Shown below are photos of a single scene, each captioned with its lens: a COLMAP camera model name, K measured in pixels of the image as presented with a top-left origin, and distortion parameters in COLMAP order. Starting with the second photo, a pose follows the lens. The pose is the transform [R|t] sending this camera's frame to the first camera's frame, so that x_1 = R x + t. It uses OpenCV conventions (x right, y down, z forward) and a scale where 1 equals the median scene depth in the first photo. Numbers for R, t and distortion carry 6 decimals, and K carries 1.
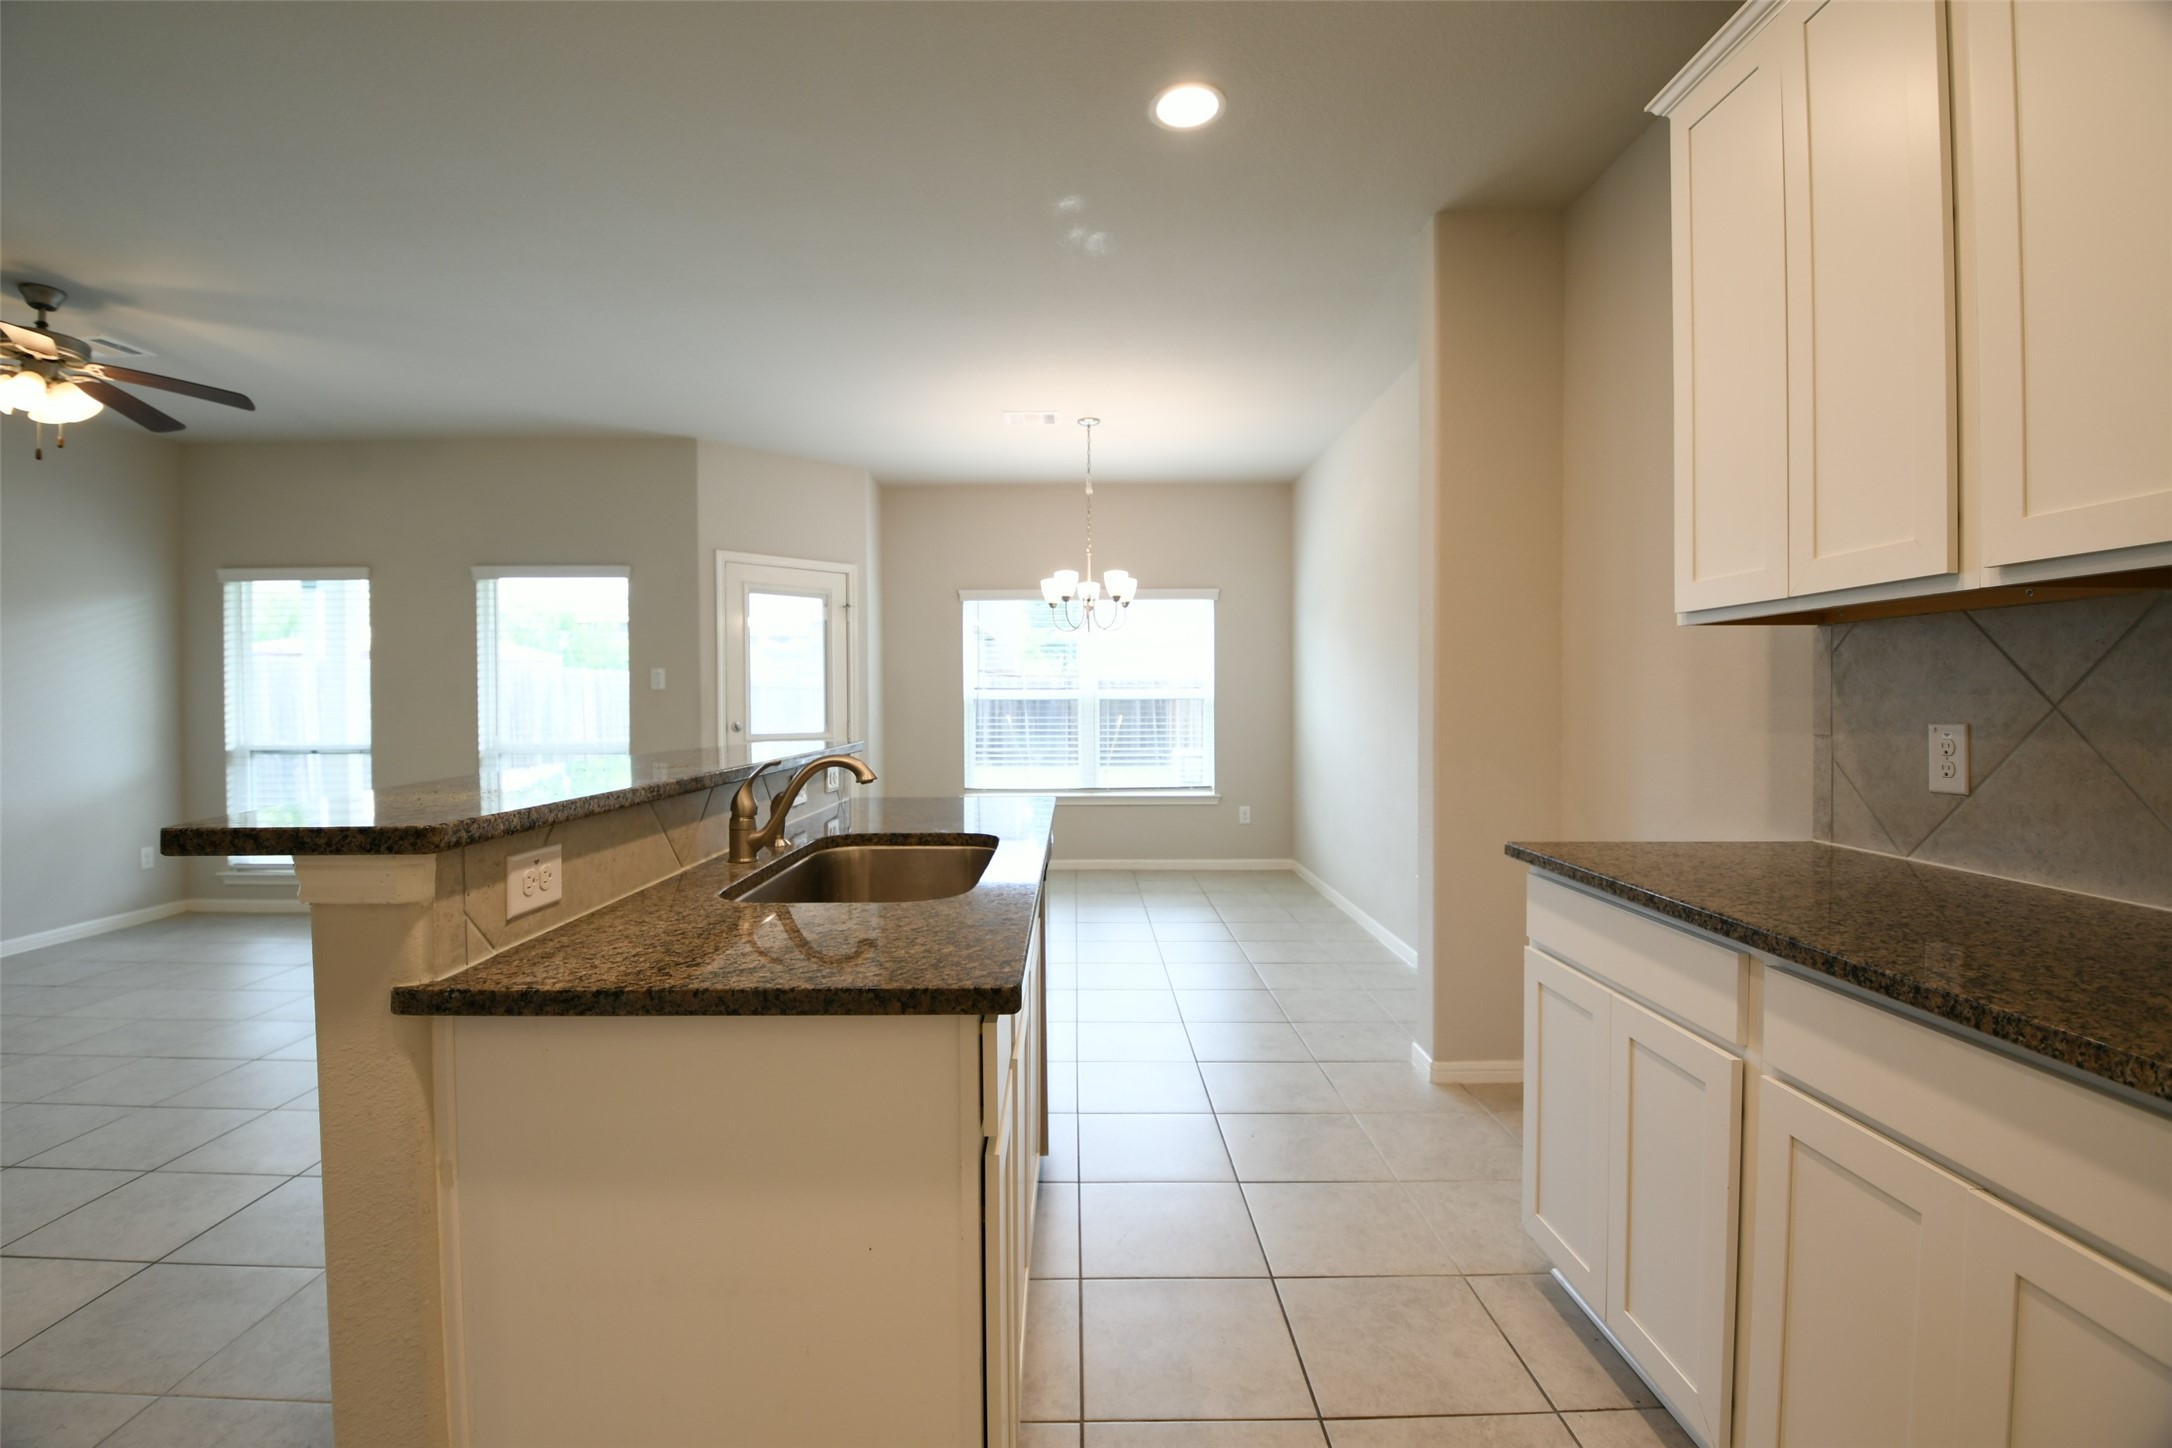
lens RADIAL K [[959.2, 0, 1068.4], [0, 959.2, 714.7], [0, 0, 1]] dist [0.002091, -0.016877]
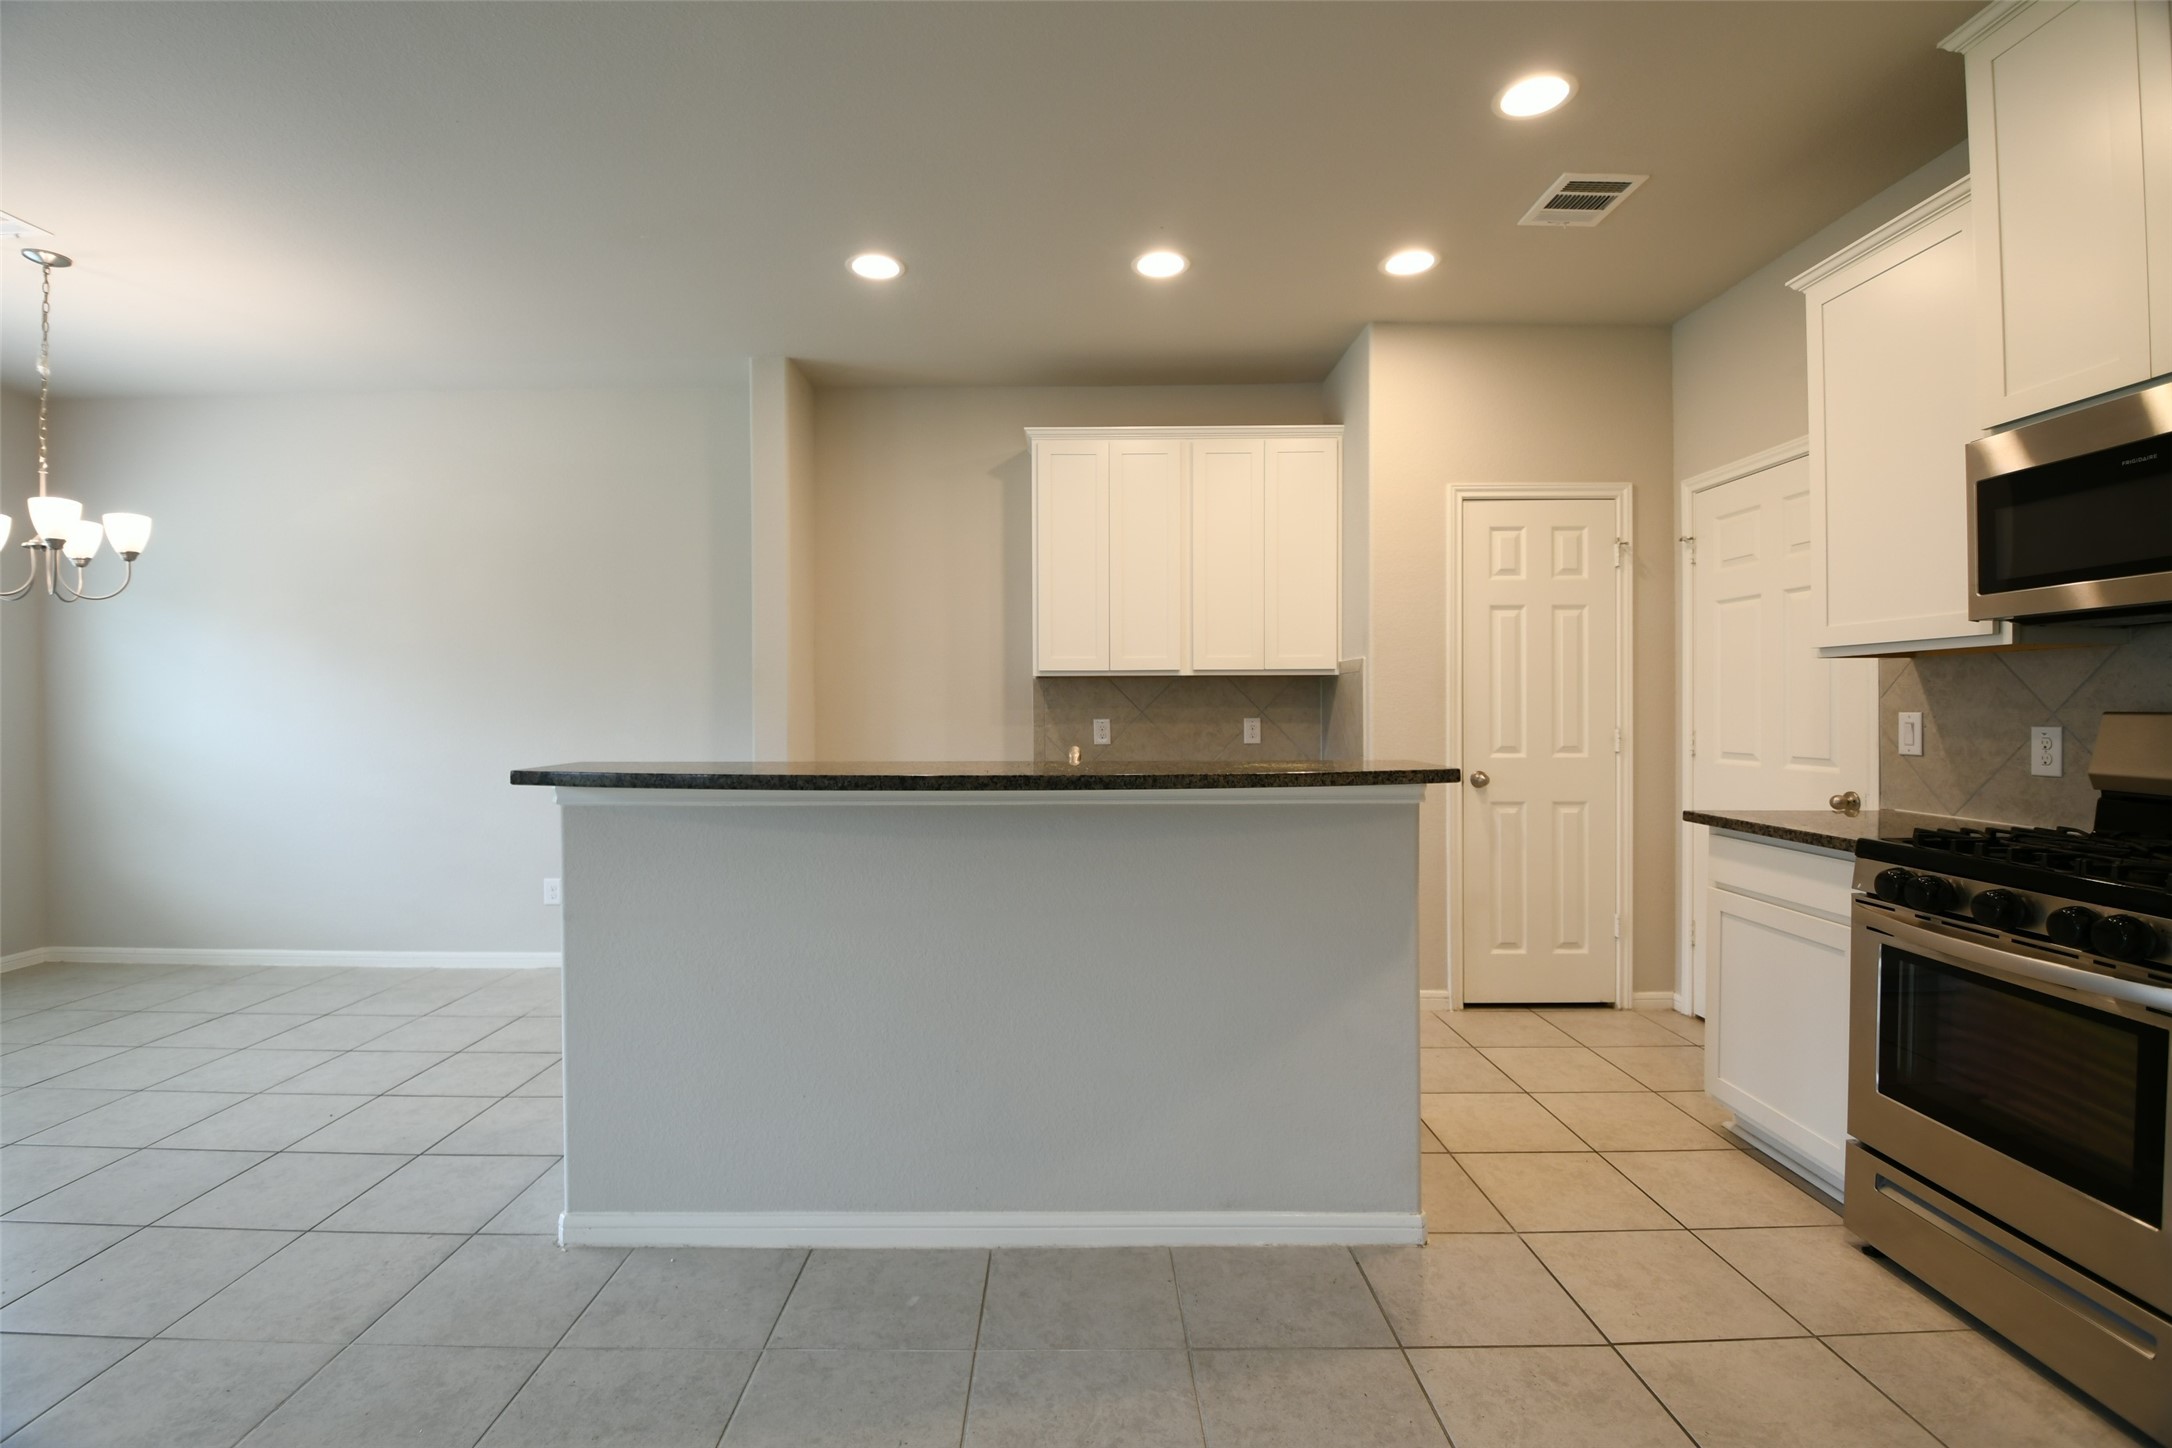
lens RADIAL K [[959.2, 0, 1066.3], [0, 959.2, 715.2], [0, 0, 1]] dist [0.002091, -0.016877]
pose [[-0.001418, -0.000041, 0.999999, -0.868518], [0.019296, 0.999814, 0.000068, -0.001745], [-0.999813, 0.019296, -0.001417, 0.532285]]
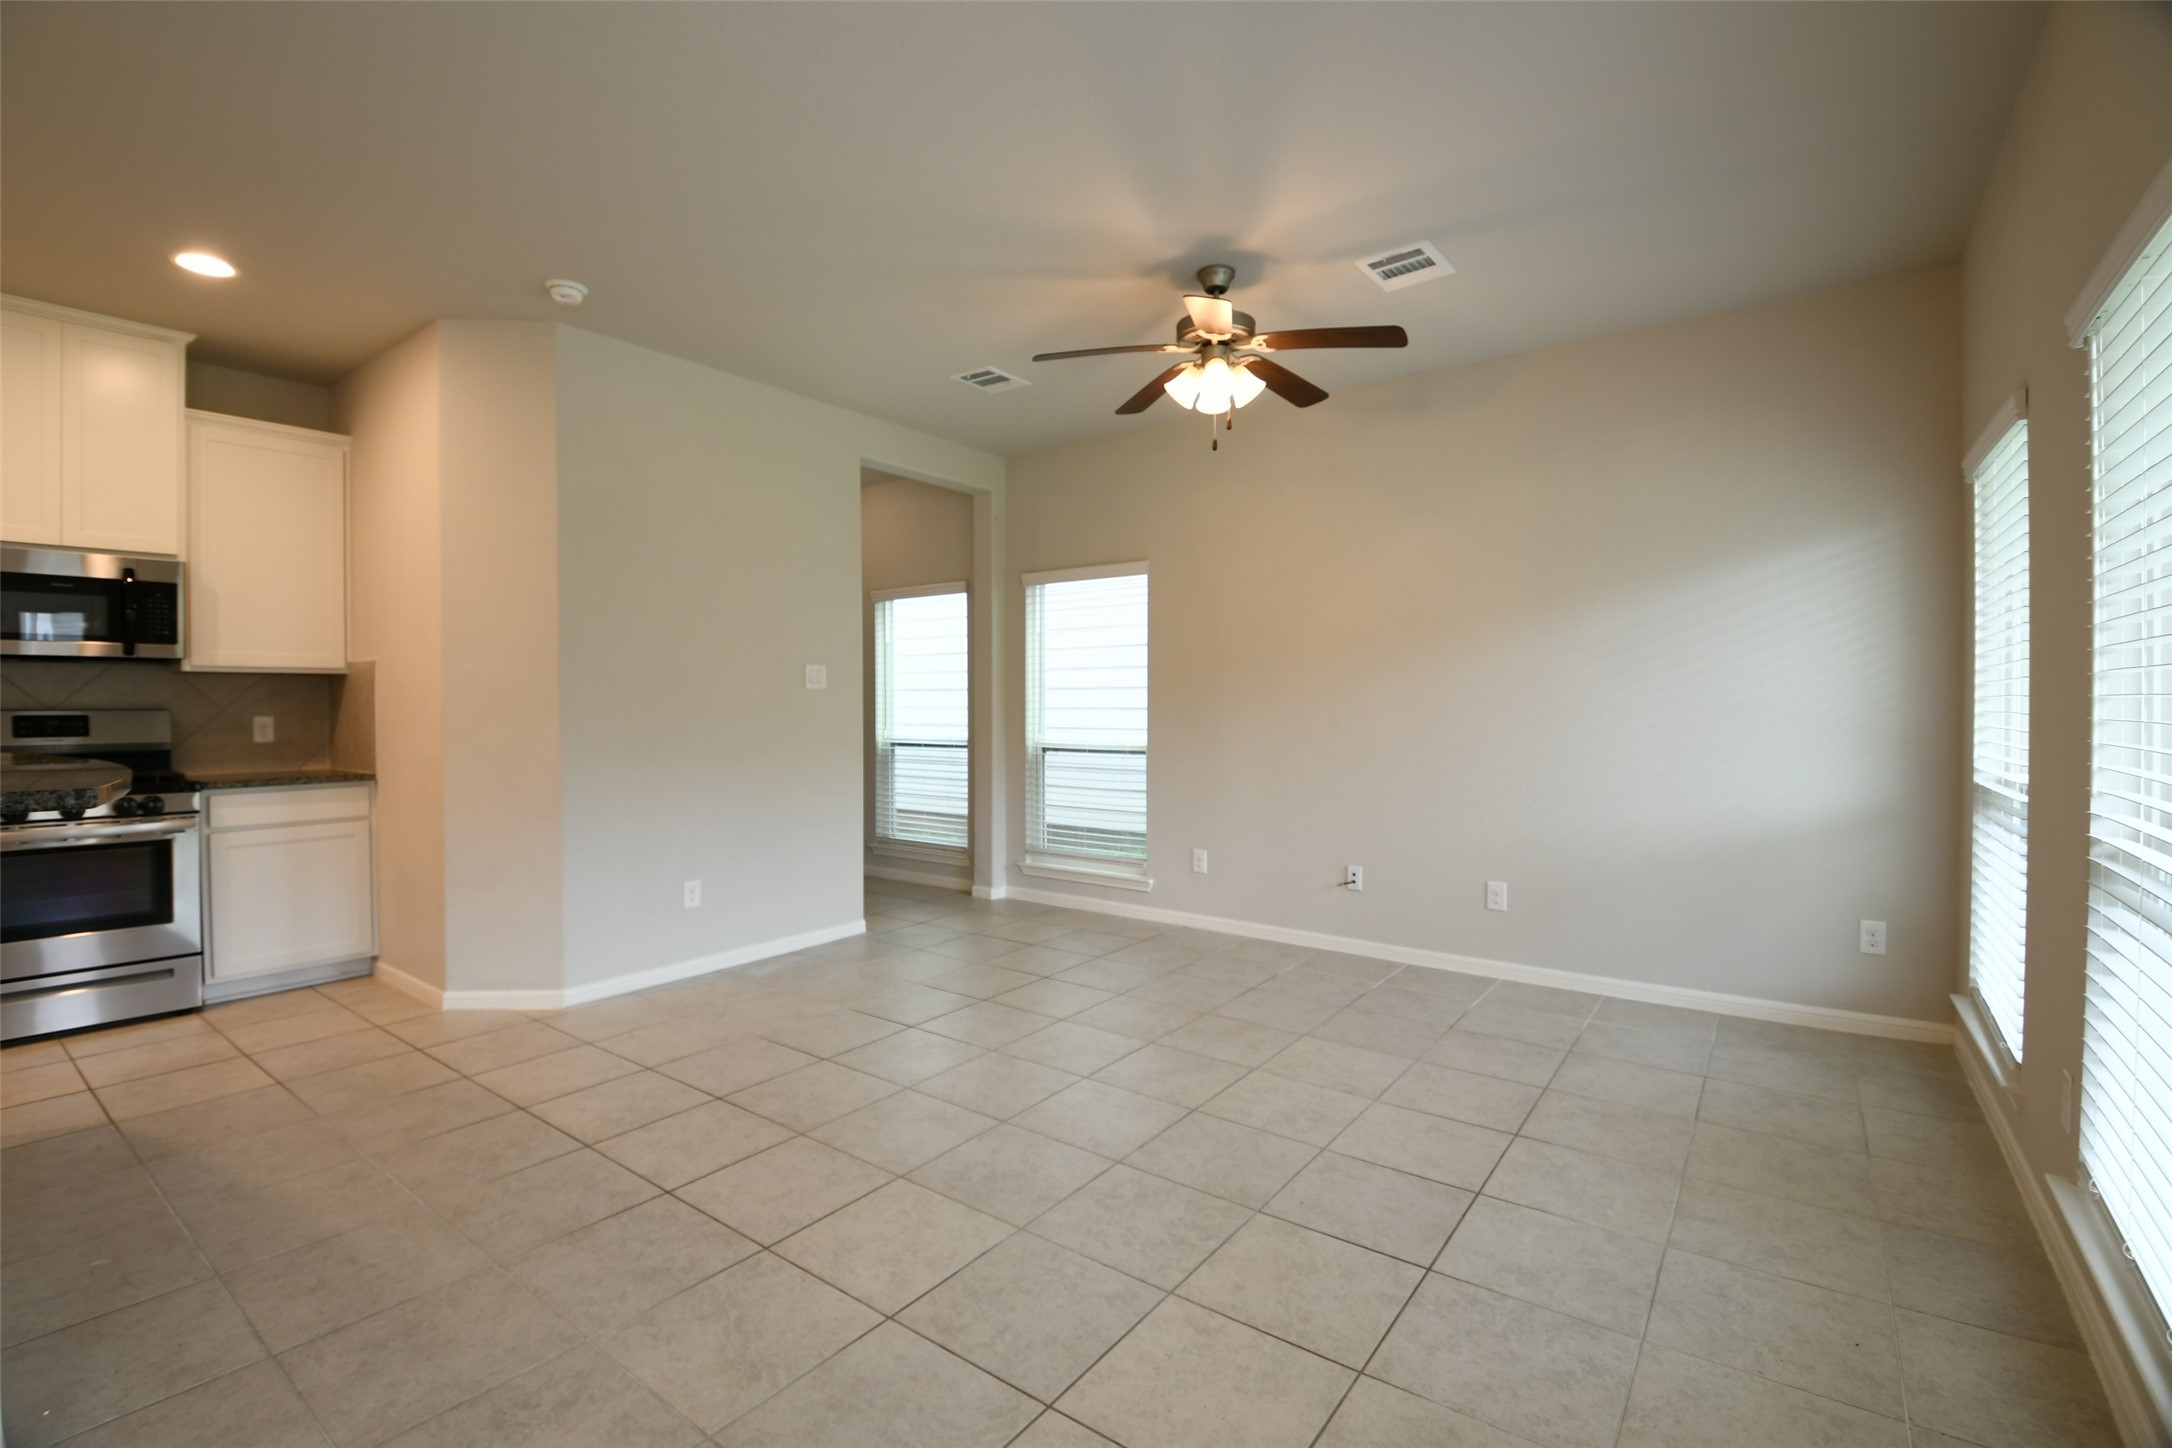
lens RADIAL K [[959.2, 0, 1070.8], [0, 959.2, 711.9], [0, 0, 1]] dist [0.002091, -0.016877]
pose [[-0.598326, 0.015917, -0.801095, -0.200284], [-0.005925, 0.999687, 0.024288, -0.020514], [0.801231, 0.019279, -0.598045, 1.463774]]
